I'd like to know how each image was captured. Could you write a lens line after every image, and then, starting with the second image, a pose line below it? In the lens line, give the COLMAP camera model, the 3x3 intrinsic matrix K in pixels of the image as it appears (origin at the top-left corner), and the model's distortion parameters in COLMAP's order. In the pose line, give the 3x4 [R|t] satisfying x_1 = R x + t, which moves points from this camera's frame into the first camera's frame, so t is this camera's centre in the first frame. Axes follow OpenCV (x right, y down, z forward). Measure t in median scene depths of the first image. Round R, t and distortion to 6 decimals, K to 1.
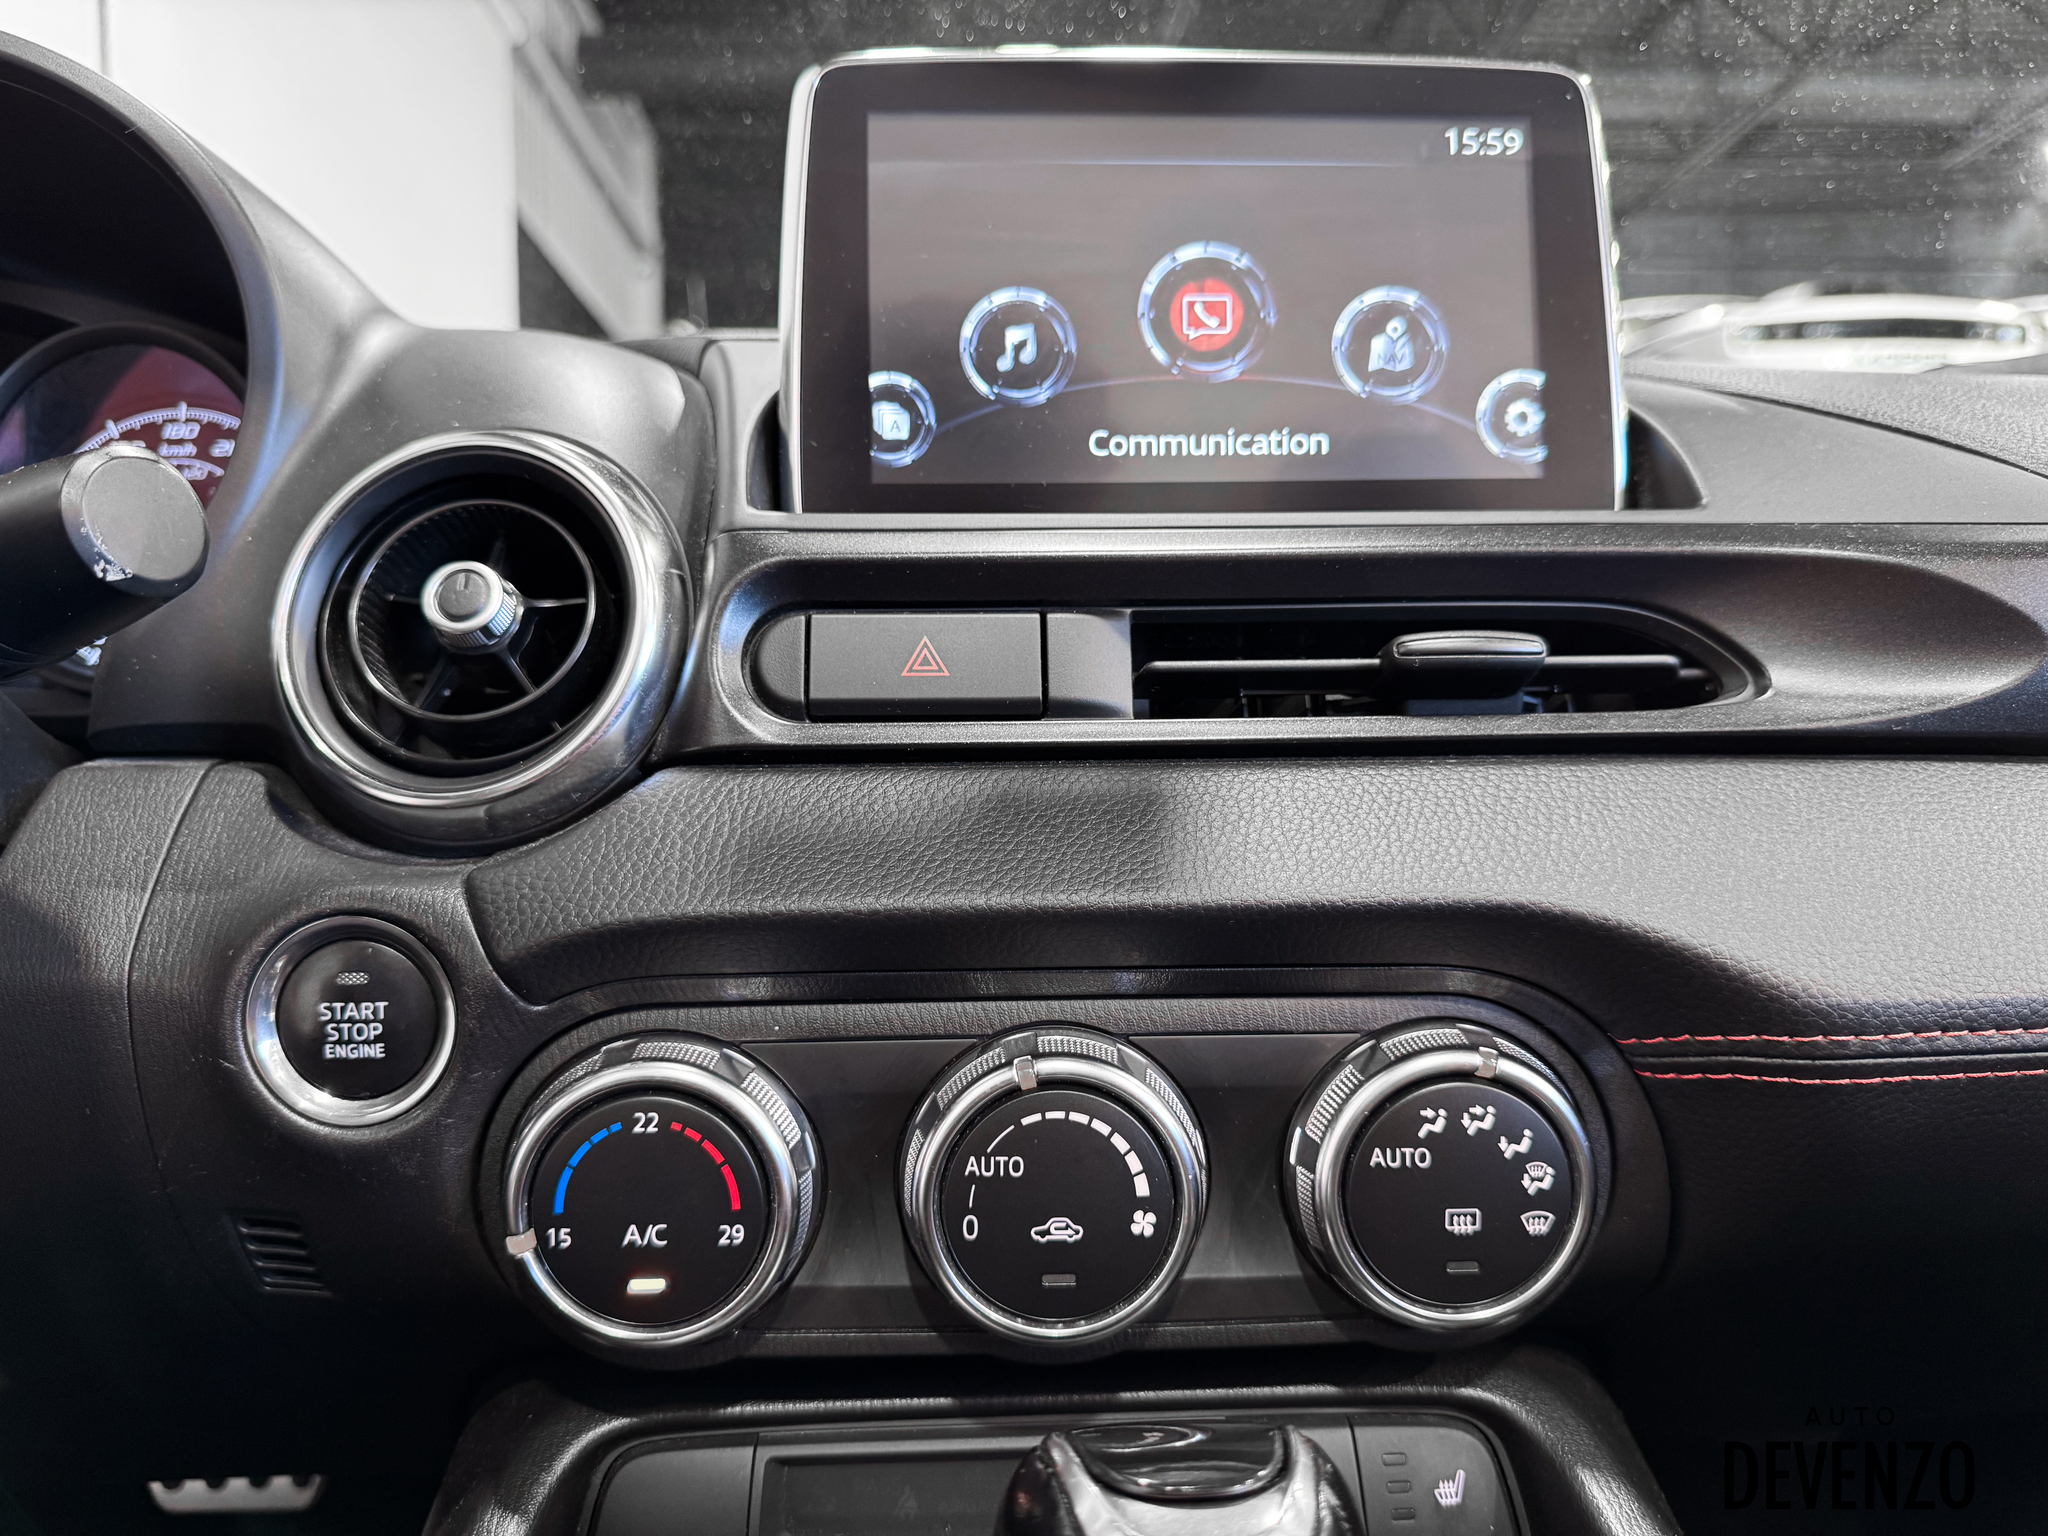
lens RADIAL K [[1388.9, 0, 1008.6], [0, 1388.9, 753.0], [0, 0, 1]] dist [0.010037, -0.020822]
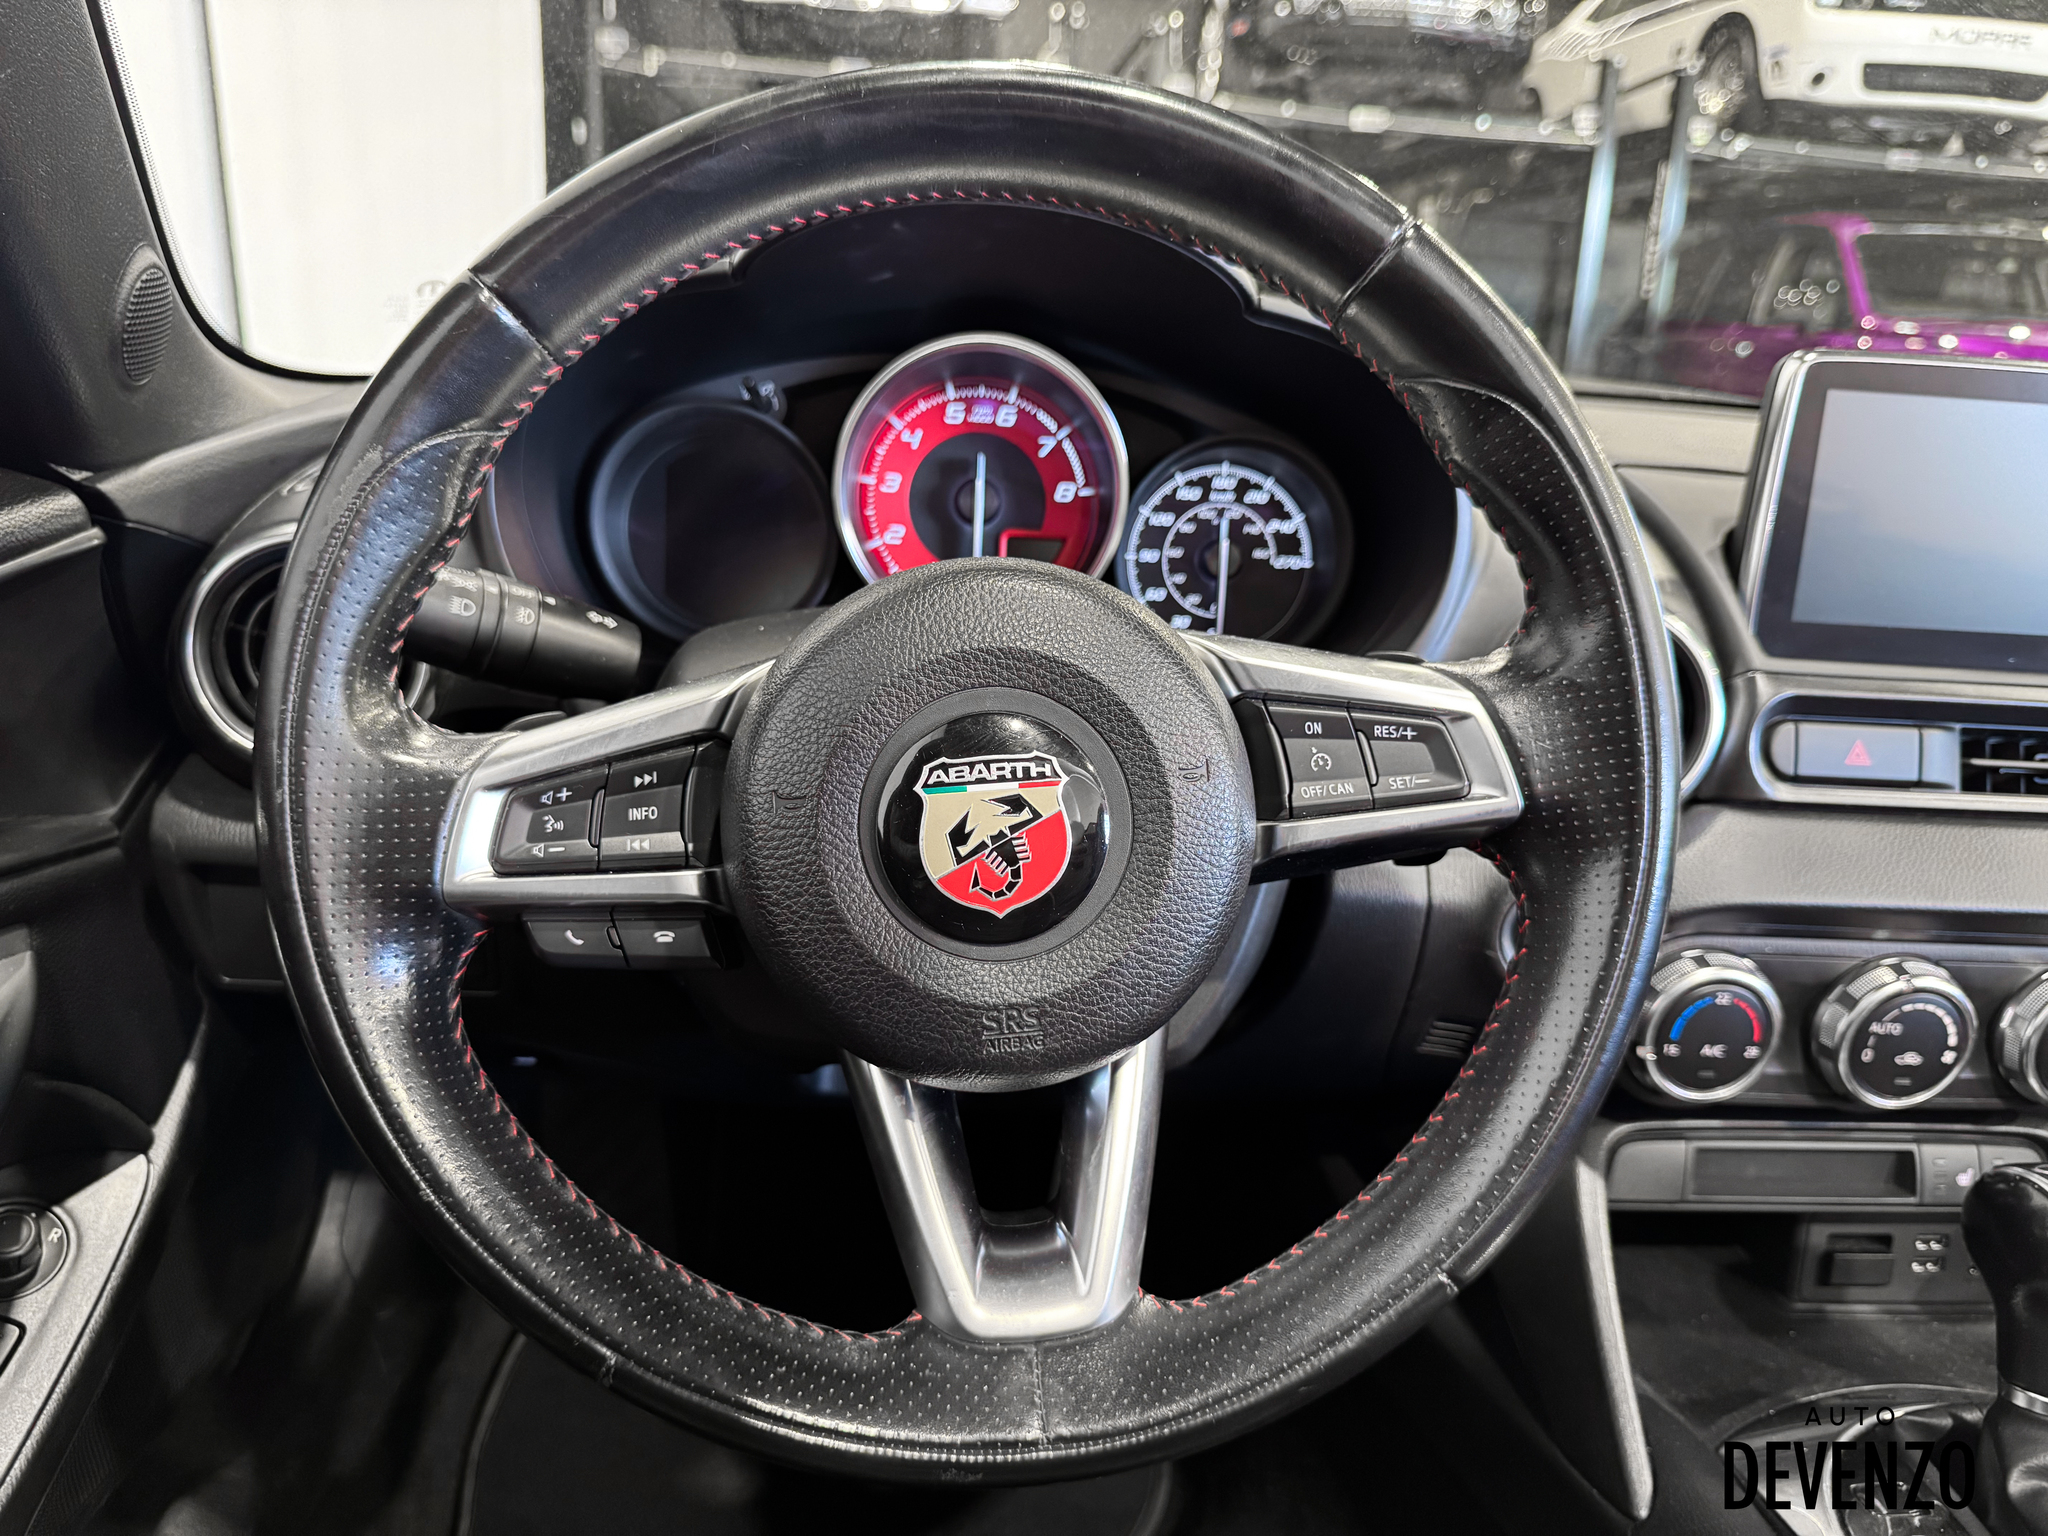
lens RADIAL K [[1487.7, 0, 1034.2], [0, 1487.7, 768.7], [0, 0, 1]] dist [0.008824, -0.022669]
pose [[0.997359, 0.058570, 0.042941, -1.301488], [-0.067779, 0.963039, 0.260693, -0.518635], [-0.026085, -0.262915, 0.964466, -0.903785]]
